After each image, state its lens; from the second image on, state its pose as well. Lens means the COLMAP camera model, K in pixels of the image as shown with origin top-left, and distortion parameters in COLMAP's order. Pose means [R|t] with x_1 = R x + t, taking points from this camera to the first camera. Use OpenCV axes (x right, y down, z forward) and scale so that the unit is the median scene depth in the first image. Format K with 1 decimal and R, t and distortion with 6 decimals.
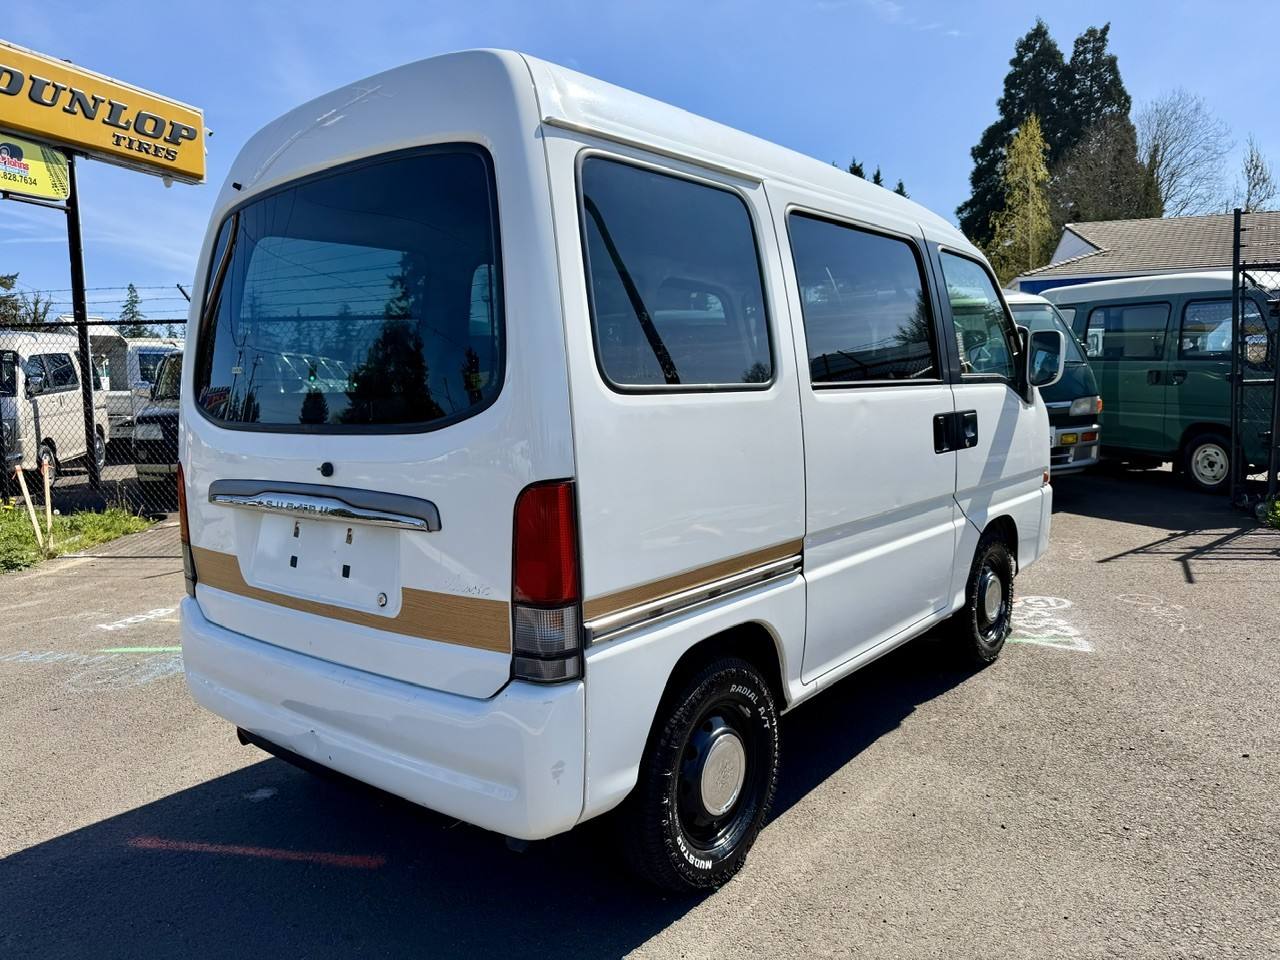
lens RADIAL K [[907.2, 0, 637.2], [0, 907.2, 485.1], [0, 0, 1]] dist [0.072635, -0.103005]
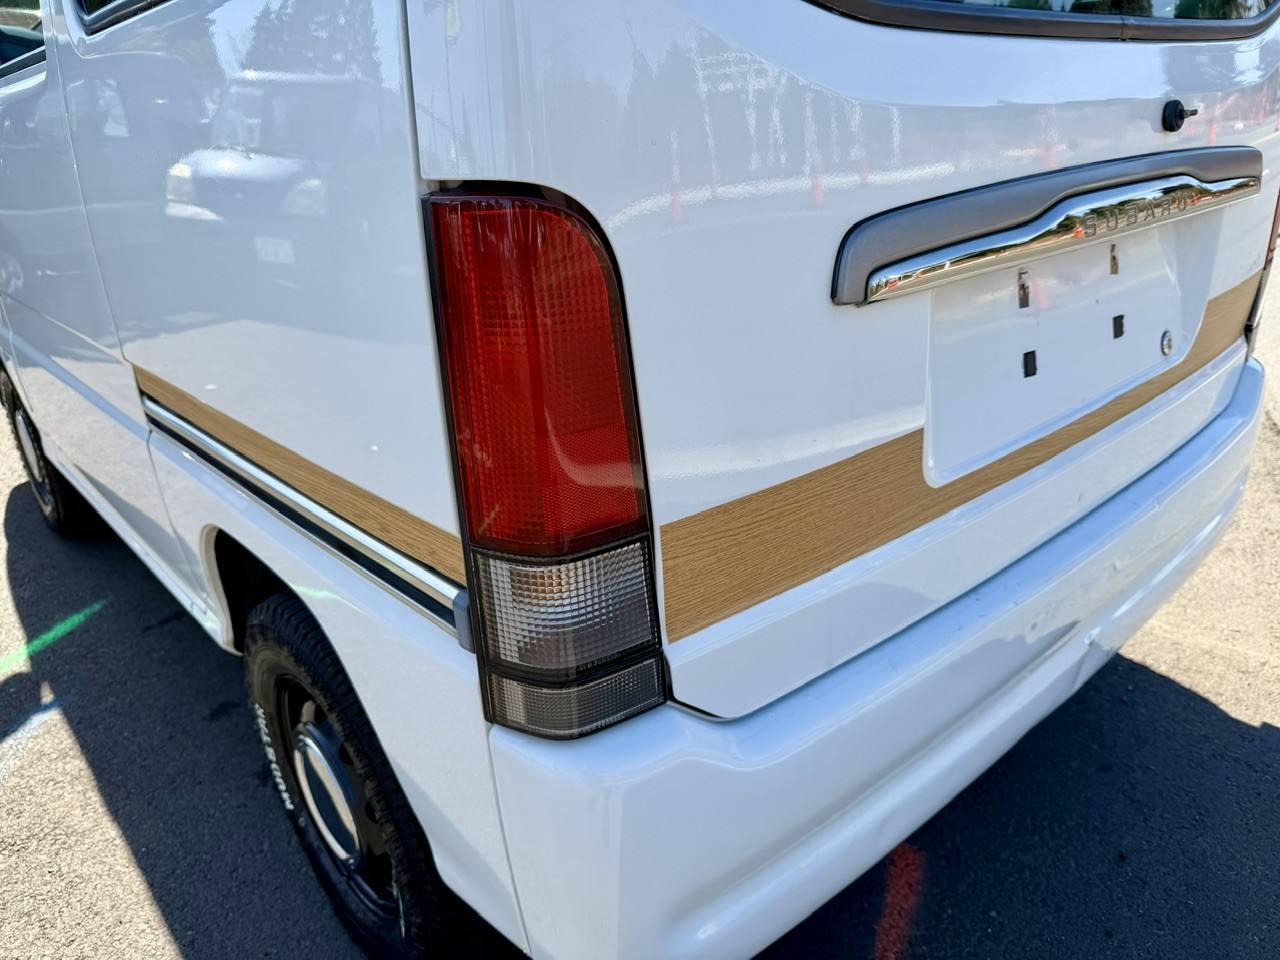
lens RADIAL K [[907.2, 0, 637.2], [0, 907.2, 485.1], [0, 0, 1]] dist [0.072635, -0.103005]
pose [[0.160688, -0.352000, 0.922104, -0.751507], [0.155932, 0.931565, 0.328438, -0.032420], [-0.974610, 0.091009, 0.204579, 0.993210]]
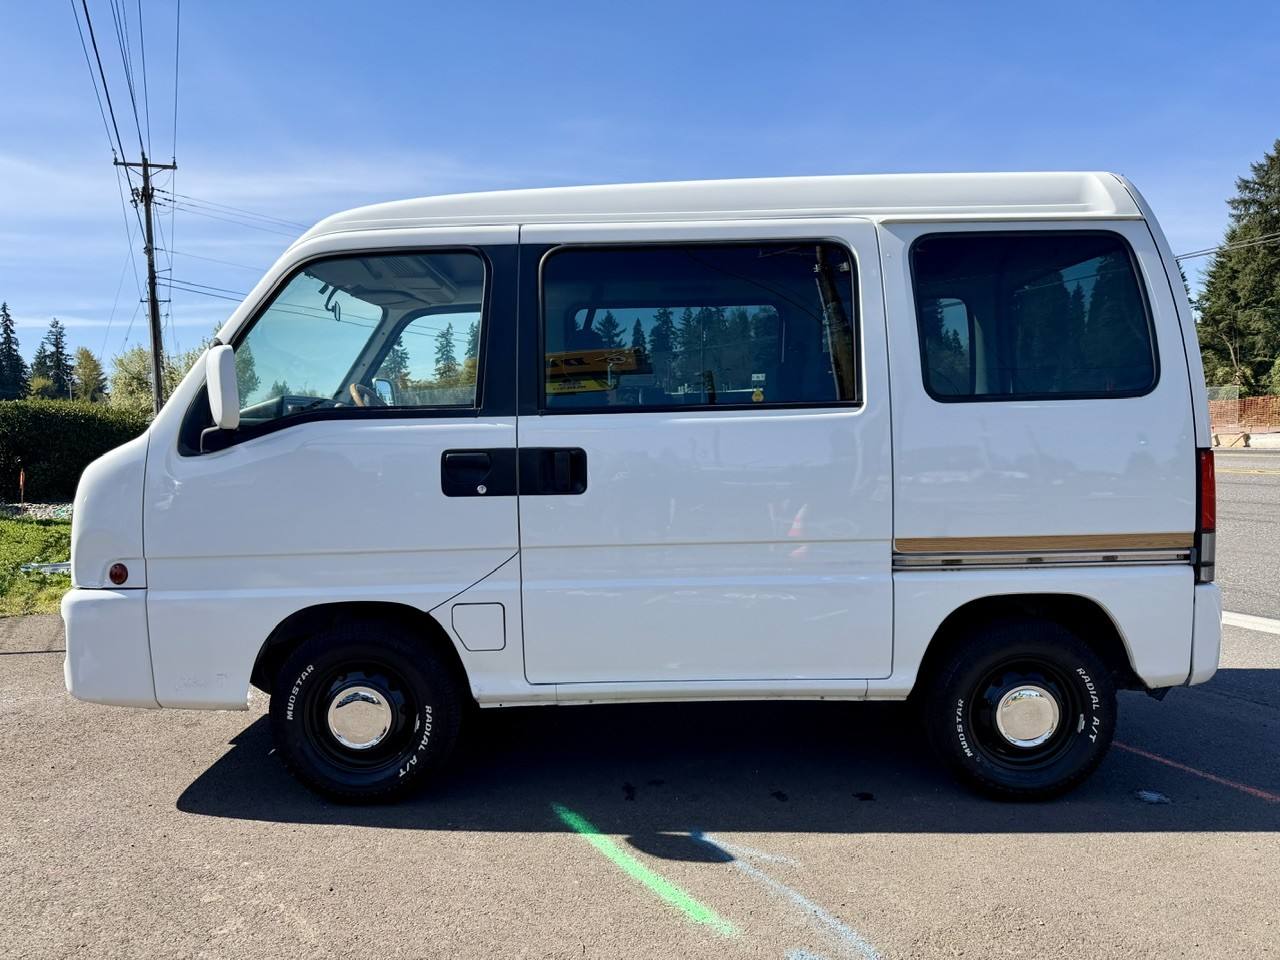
lens RADIAL K [[899.5, 0, 639.0], [0, 899.5, 488.2], [0, 0, 1]] dist [0.070091, -0.085369]
pose [[-0.641968, -0.011155, 0.766651, -0.918605], [0.120729, 0.985950, 0.115440, -0.189450], [-0.757167, 0.166666, -0.631602, 2.246831]]
